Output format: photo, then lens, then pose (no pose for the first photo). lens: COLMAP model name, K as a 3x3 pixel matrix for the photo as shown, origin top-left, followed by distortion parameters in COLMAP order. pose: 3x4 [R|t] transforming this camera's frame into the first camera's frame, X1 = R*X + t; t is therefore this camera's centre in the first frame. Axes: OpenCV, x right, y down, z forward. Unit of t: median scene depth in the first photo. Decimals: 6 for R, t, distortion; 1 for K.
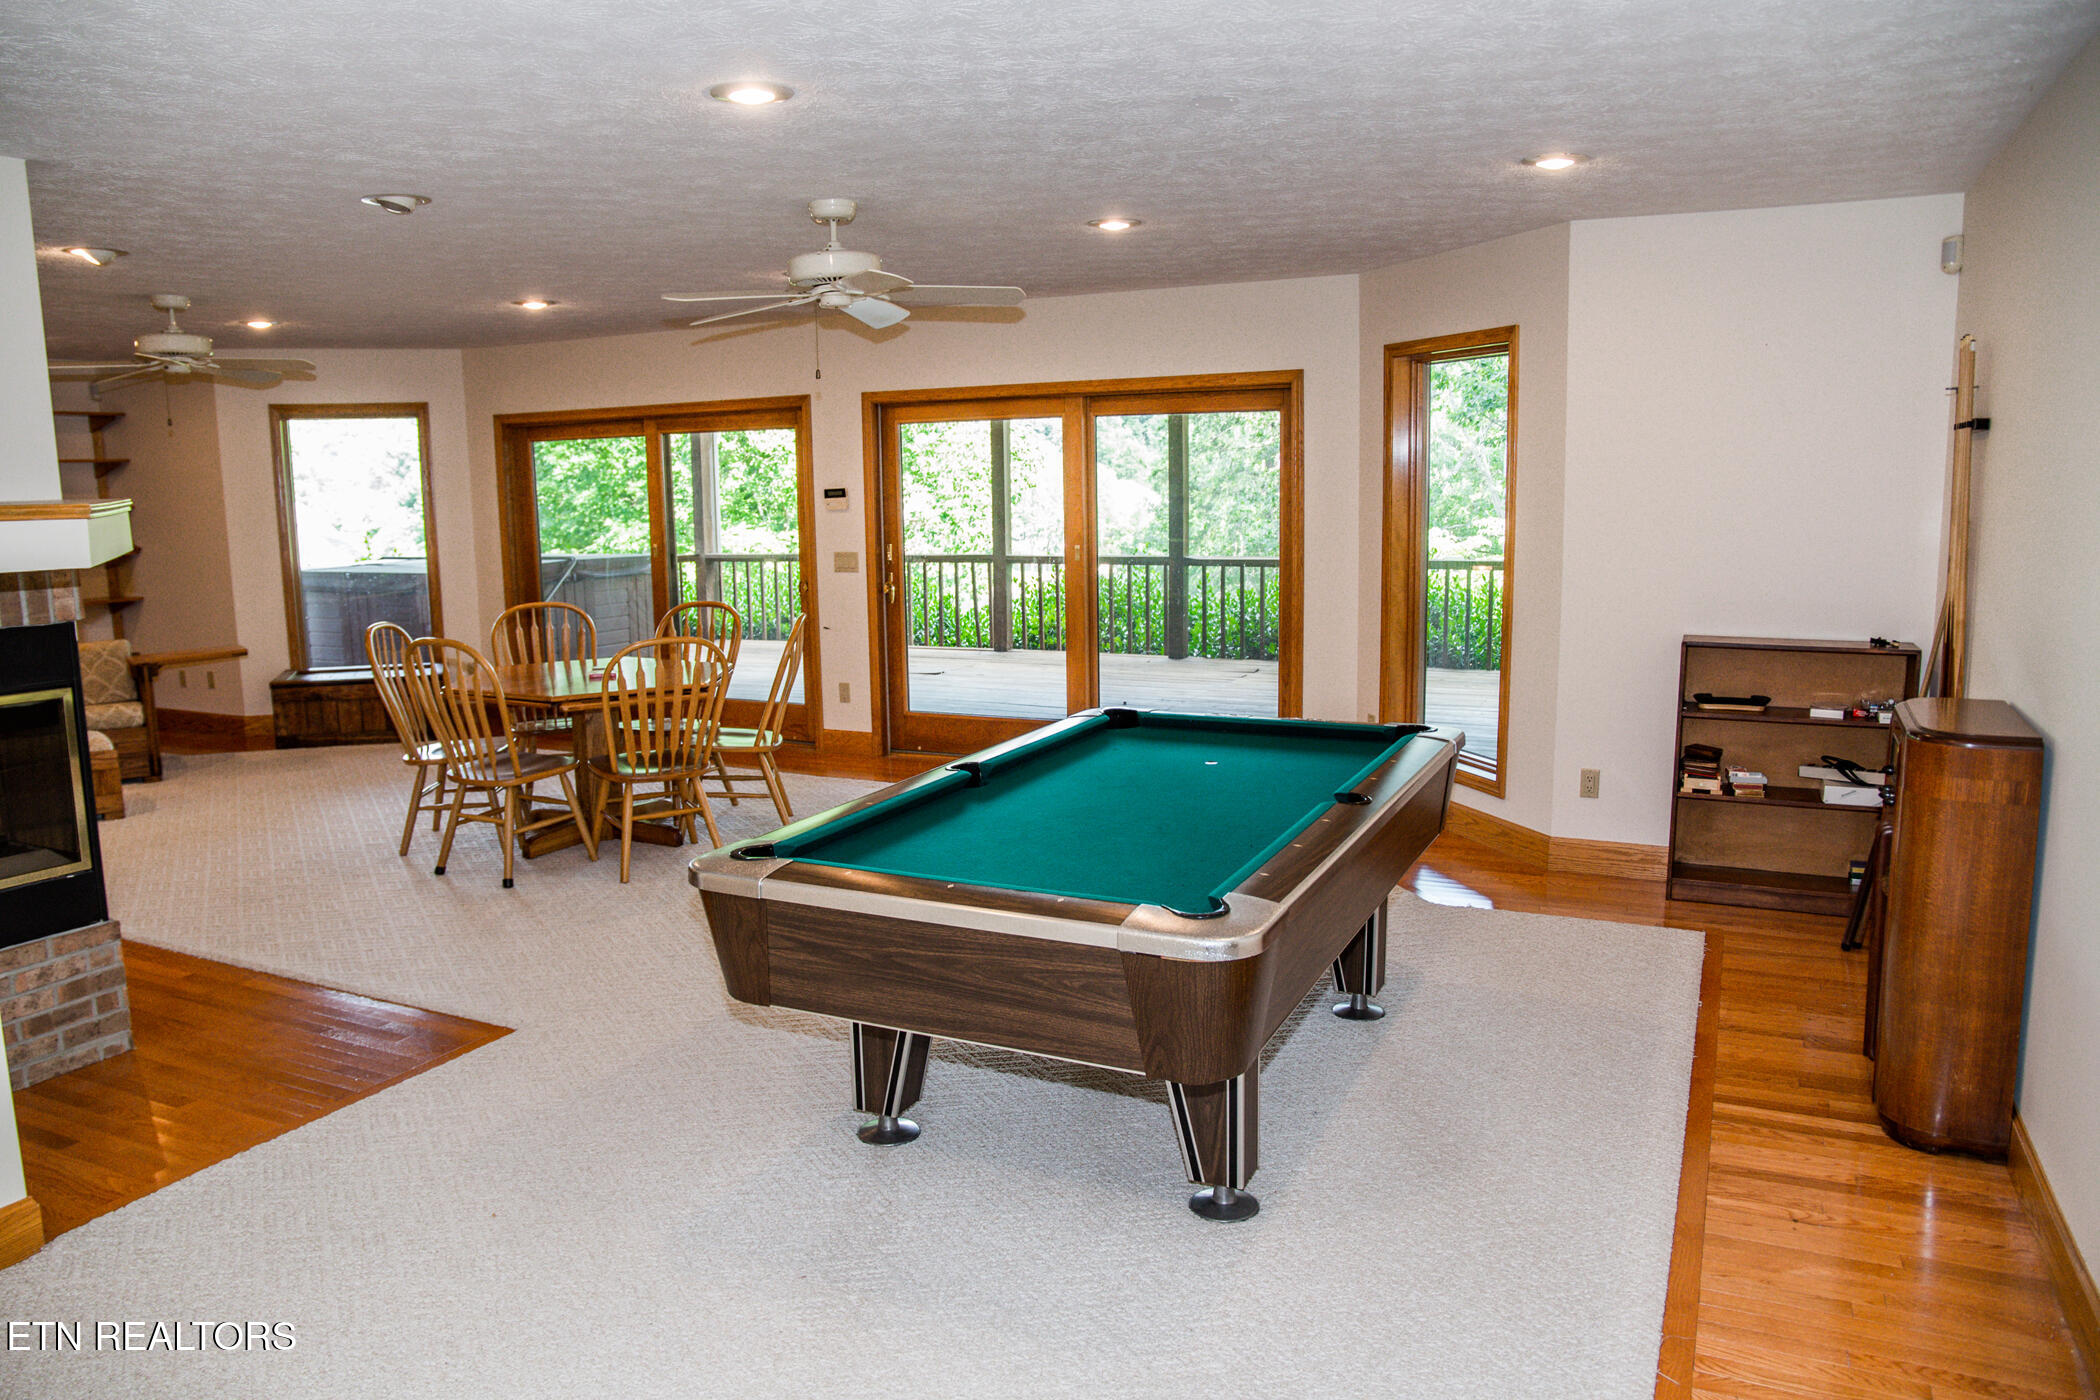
lens RADIAL K [[1467.3, 0, 1050.0], [0, 1467.3, 700.0], [0, 0, 1]] dist [-0.113625, 0.084862]
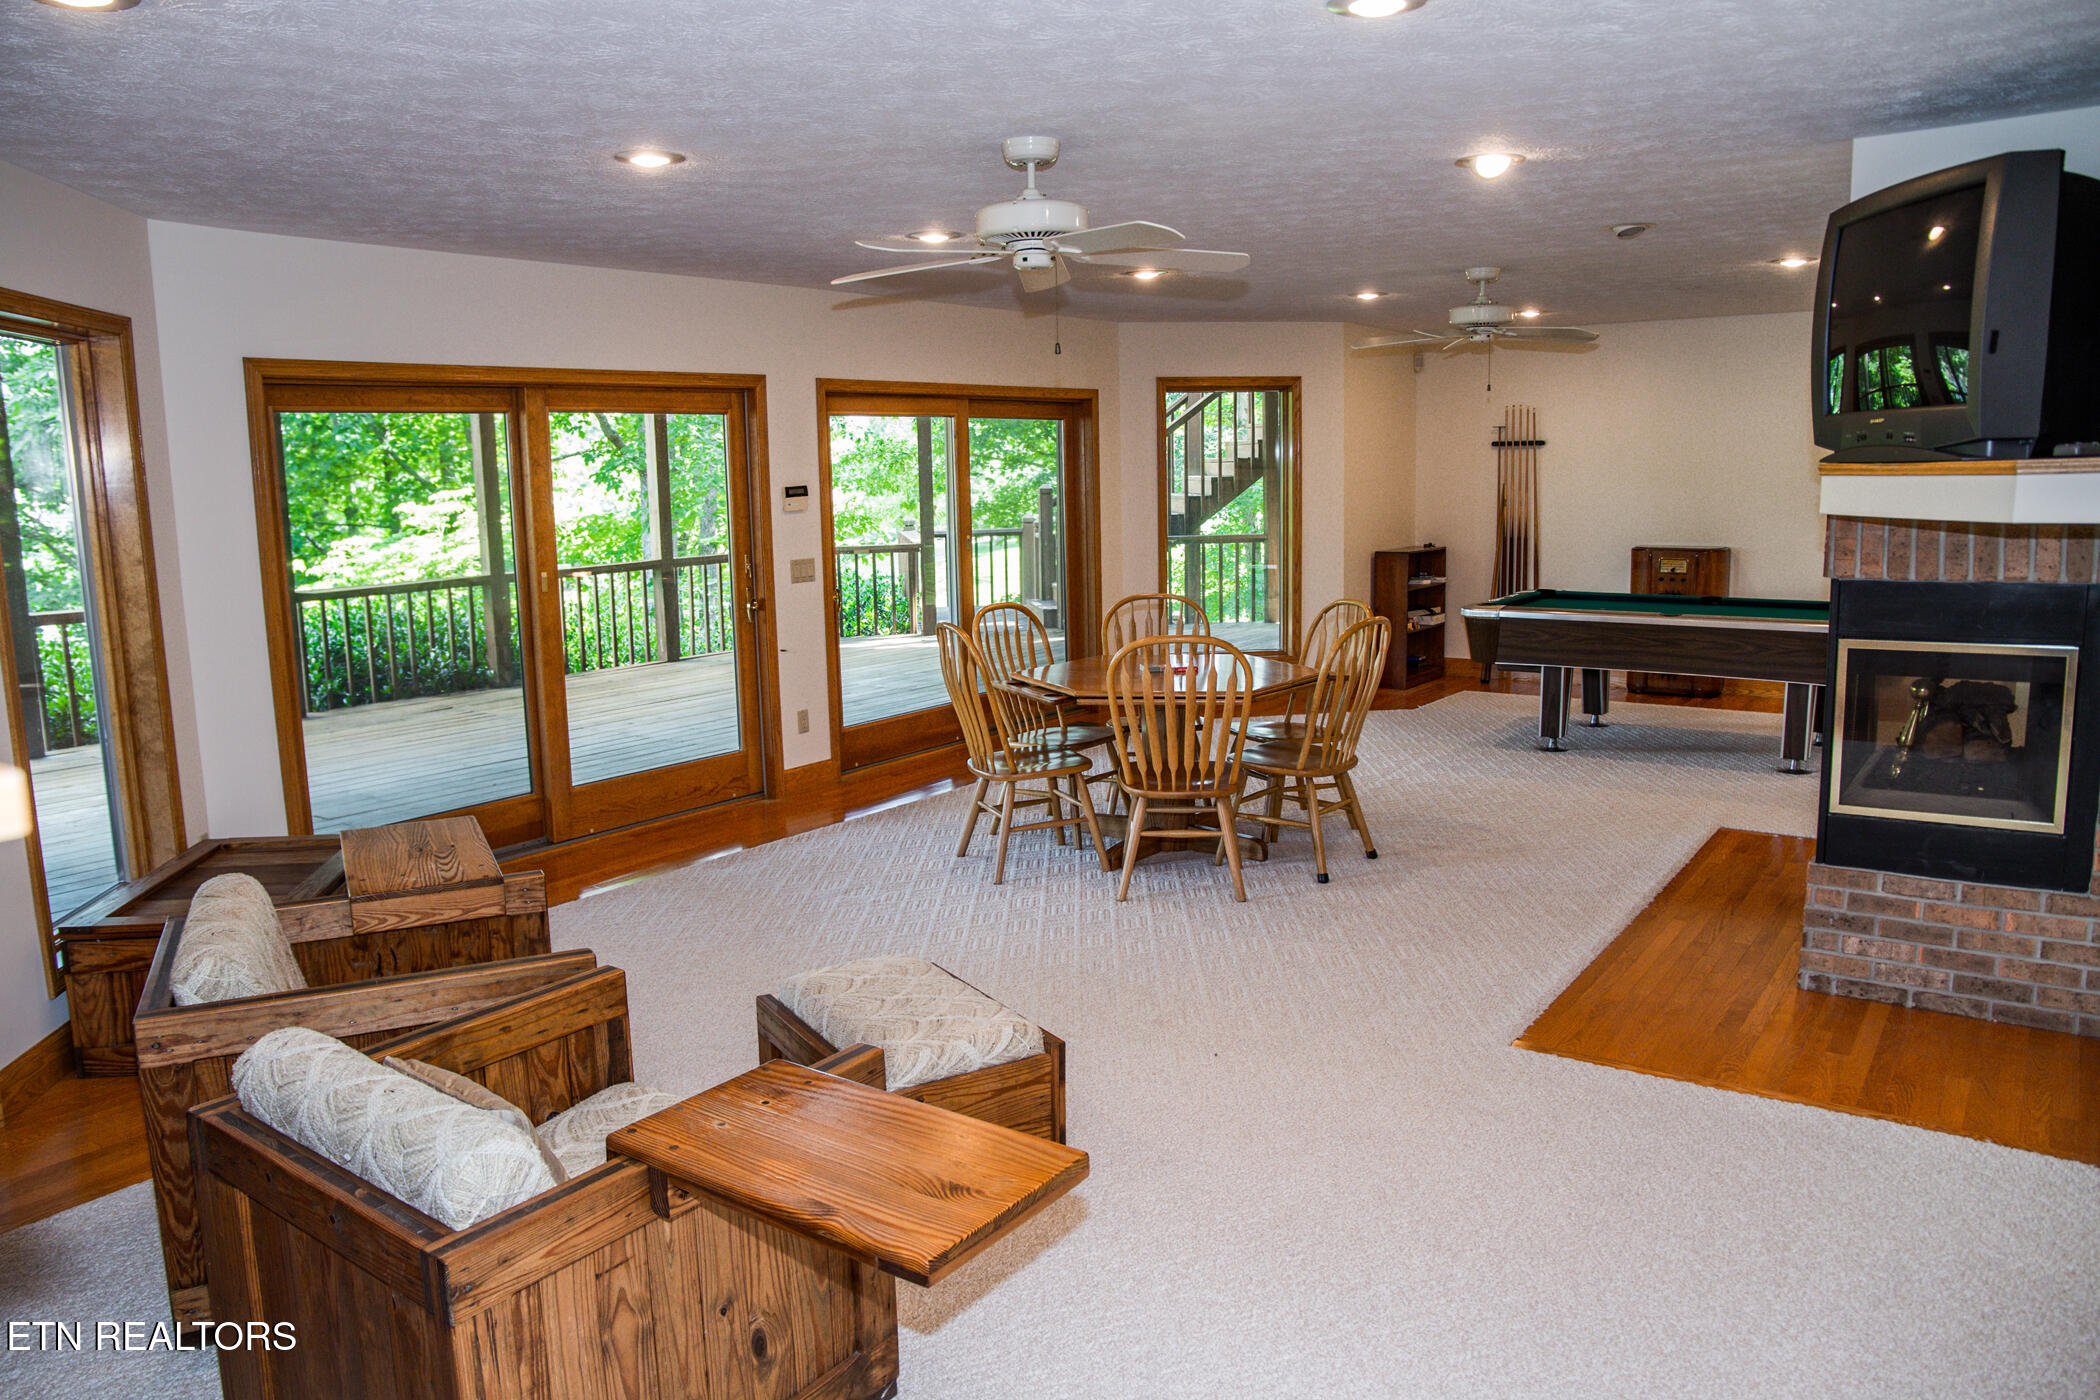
lens RADIAL K [[1467.3, 0, 1050.0], [0, 1467.3, 700.0], [0, 0, 1]] dist [-0.113625, 0.084862]
pose [[0.169065, -0.142387, 0.975266, -0.980096], [0.162946, 0.979931, 0.114821, -0.095128], [-0.972042, 0.139504, 0.188873, 0.705242]]
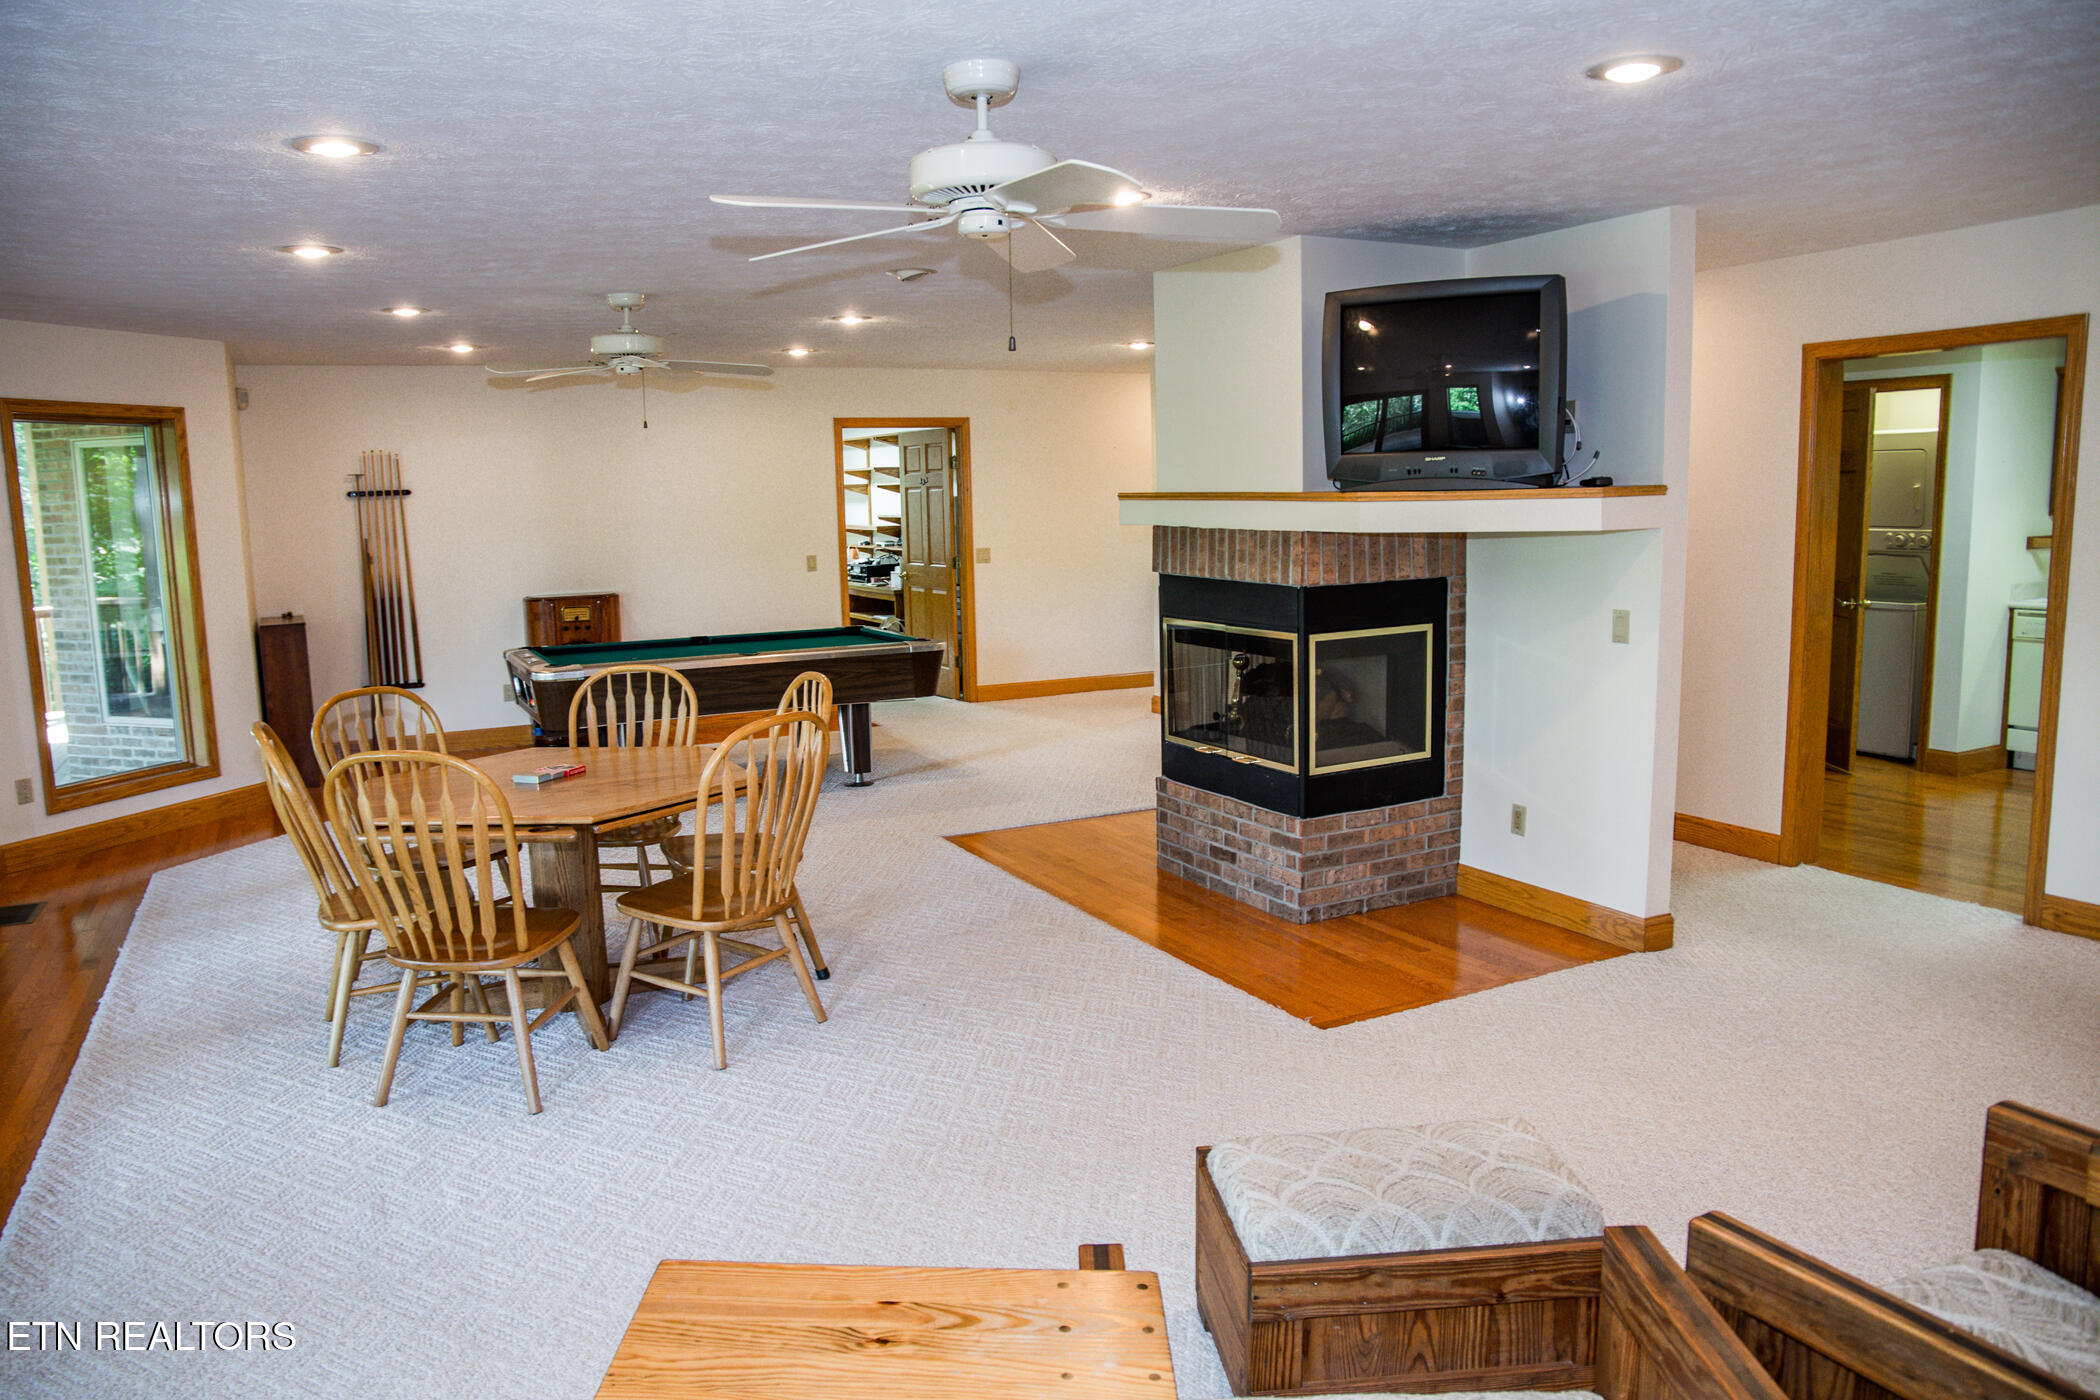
lens RADIAL K [[1440.5, 0, 1044.5], [0, 1440.5, 709.2], [0, 0, 1]] dist [-0.117318, 0.095053]
pose [[-0.794824, -0.057299, 0.604128, -0.728003], [0.124017, 0.959184, 0.254138, -0.155093], [-0.594032, 0.276917, -0.755277, 1.075460]]
